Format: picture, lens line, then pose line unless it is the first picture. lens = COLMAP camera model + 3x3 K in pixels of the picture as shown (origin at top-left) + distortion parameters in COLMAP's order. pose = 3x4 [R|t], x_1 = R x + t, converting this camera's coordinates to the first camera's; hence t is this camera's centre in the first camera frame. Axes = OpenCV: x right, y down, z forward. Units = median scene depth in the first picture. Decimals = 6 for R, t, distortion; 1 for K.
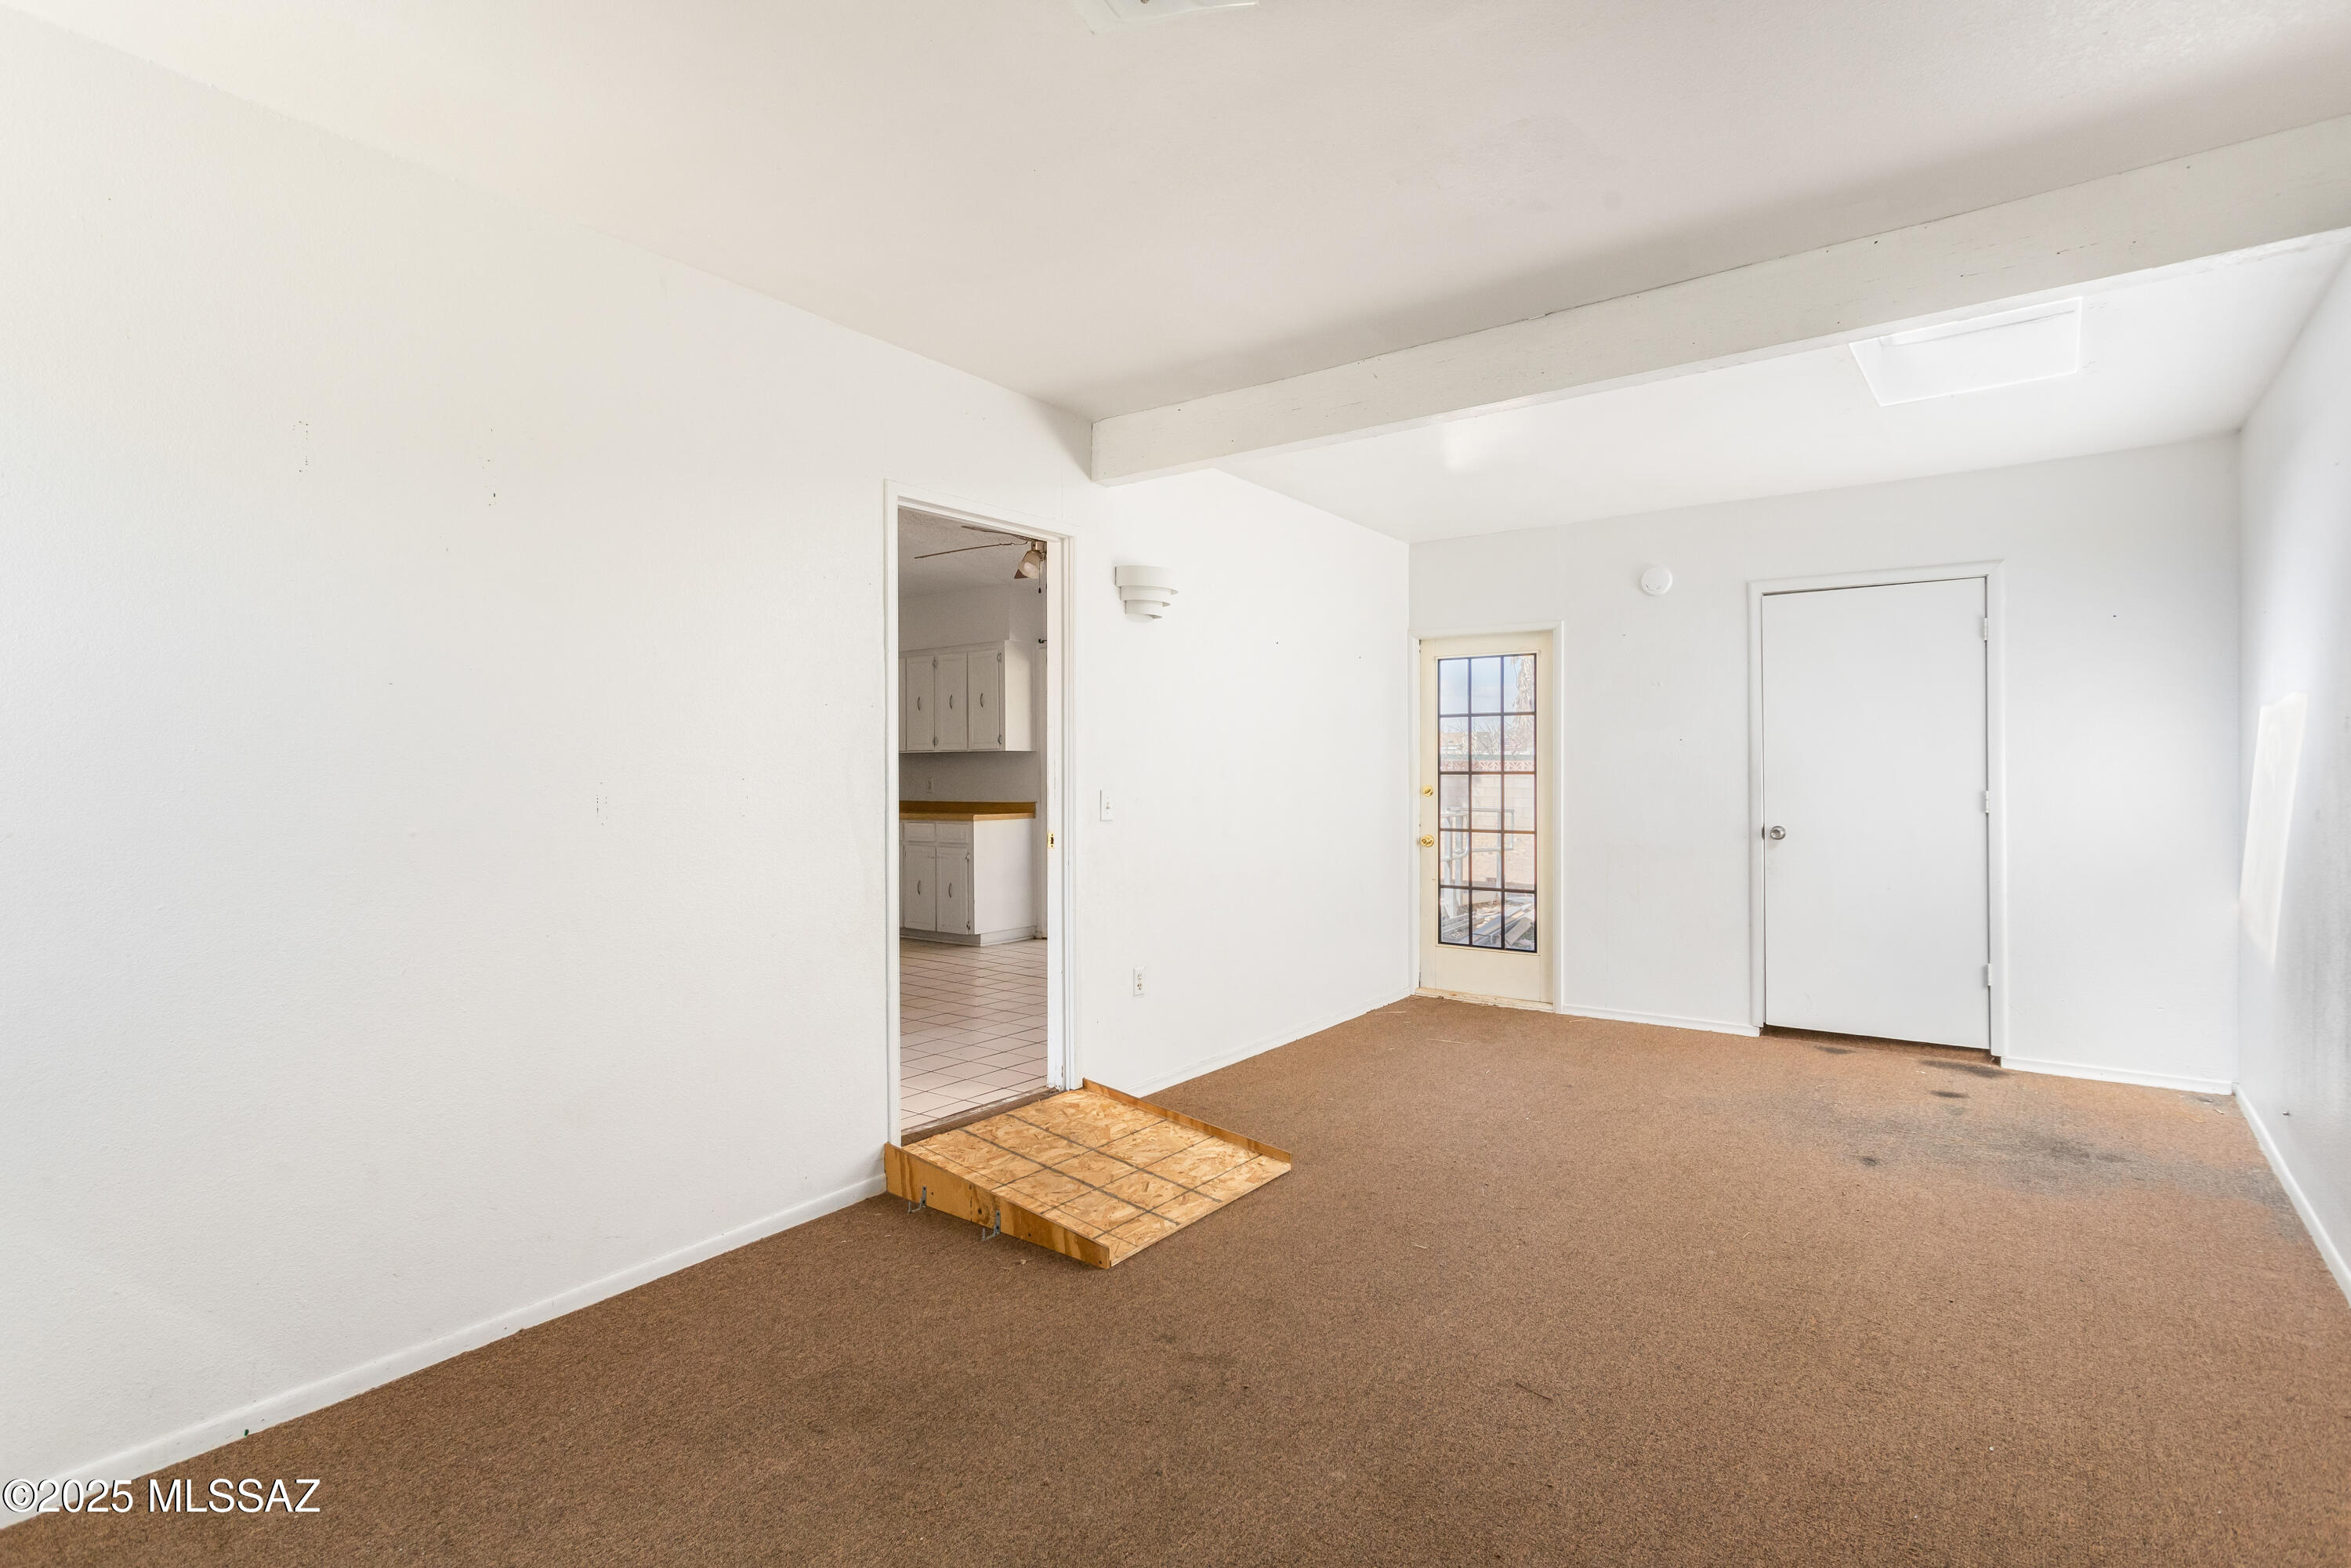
lens RADIAL K [[1161.7, 0, 1176.0], [0, 1161.7, 779.7], [0, 0, 1]] dist [0.006504, 0.002291]
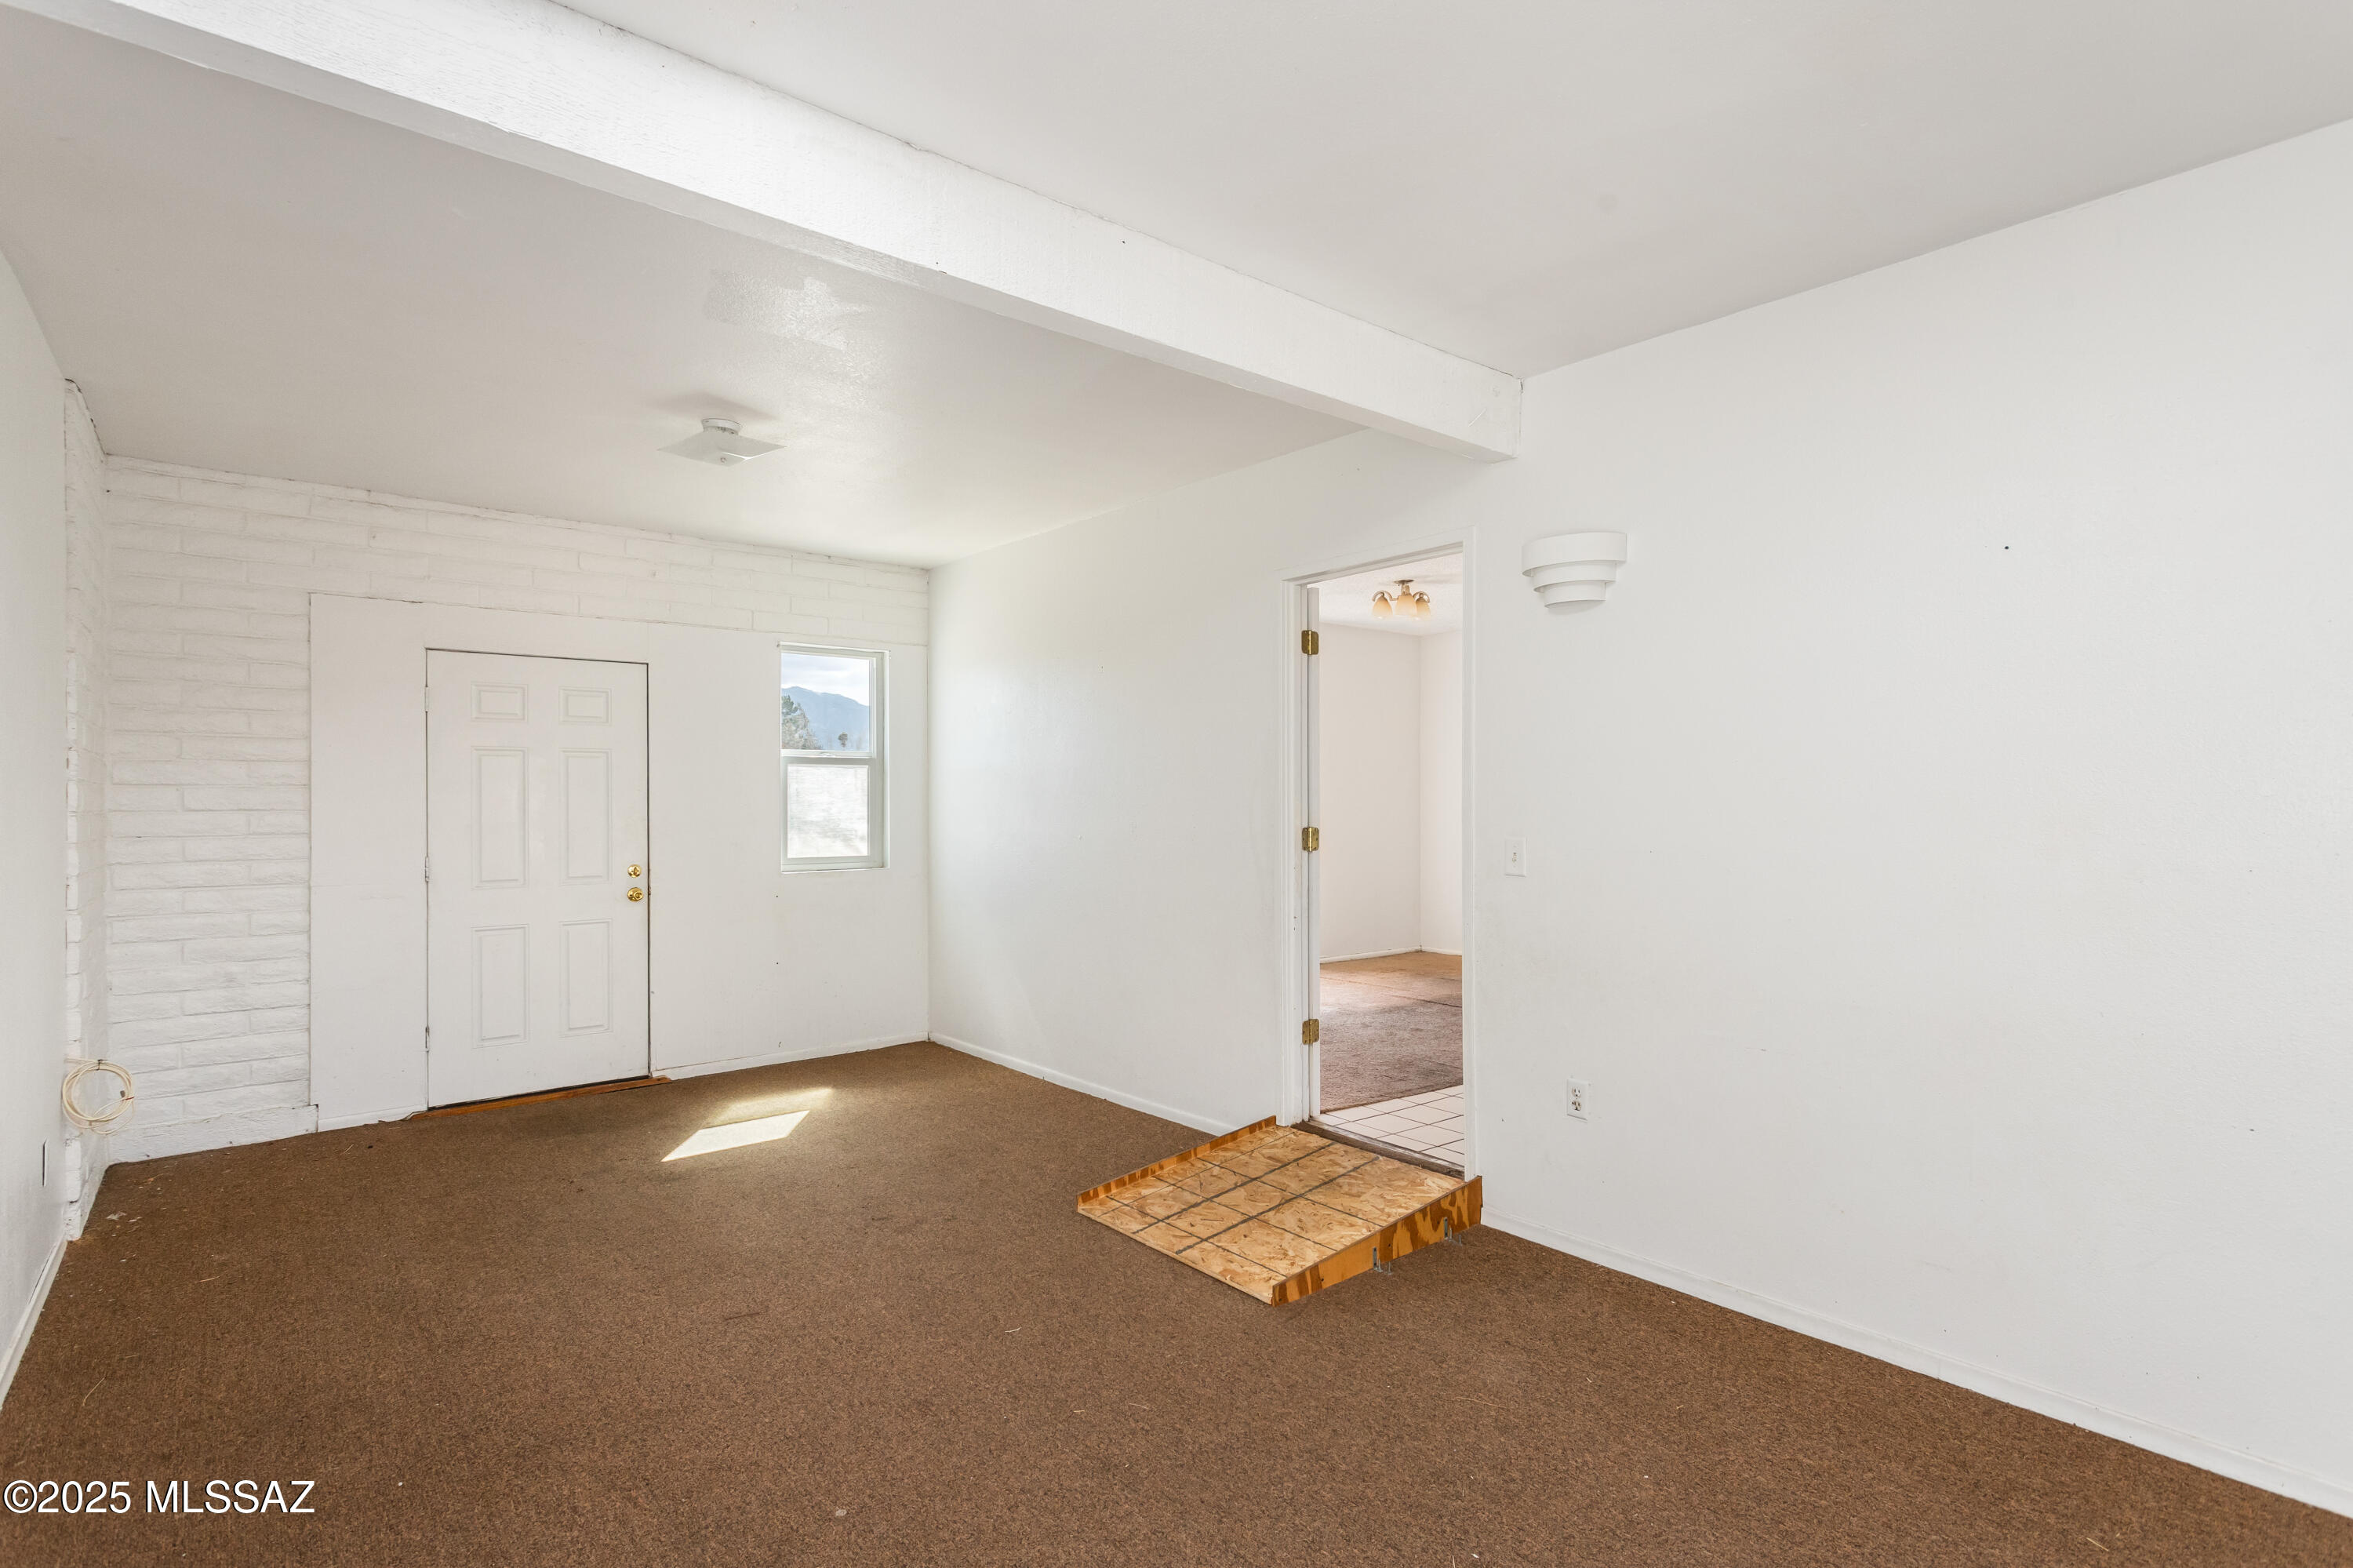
lens RADIAL K [[1162.8, 0, 1177.5], [0, 1162.8, 790.7], [0, 0, 1]] dist [0.006504, 0.002291]
pose [[-0.252149, -0.002339, -0.967686, 0.905511], [0.000946, 0.999996, -0.002663, -0.023546], [0.967688, -0.001587, -0.252146, 1.141951]]
